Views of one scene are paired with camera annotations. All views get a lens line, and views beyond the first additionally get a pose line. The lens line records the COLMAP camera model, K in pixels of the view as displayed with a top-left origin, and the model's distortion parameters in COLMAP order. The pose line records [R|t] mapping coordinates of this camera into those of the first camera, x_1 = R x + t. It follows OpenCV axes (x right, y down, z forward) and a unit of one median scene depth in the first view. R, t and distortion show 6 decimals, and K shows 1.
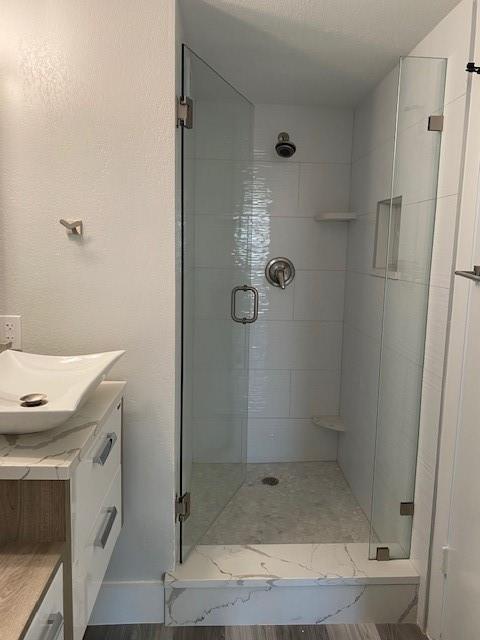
lens RADIAL K [[488.8, 0, 241.5], [0, 488.8, 319.8], [0, 0, 1]] dist [0.022696, -0.033780]
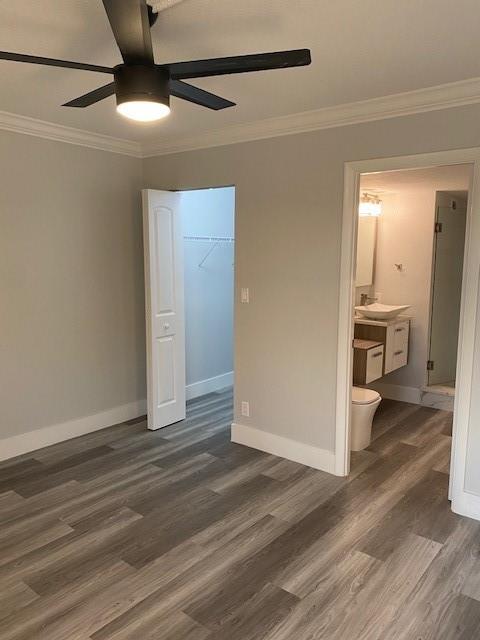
lens RADIAL K [[488.8, 0, 240.6], [0, 488.8, 321.3], [0, 0, 1]] dist [0.022696, -0.033780]
pose [[0.741856, 0.067259, -0.667178, 1.039185], [-0.081010, 0.996659, 0.010397, 0.220574], [0.665648, 0.046335, 0.744826, -2.037145]]
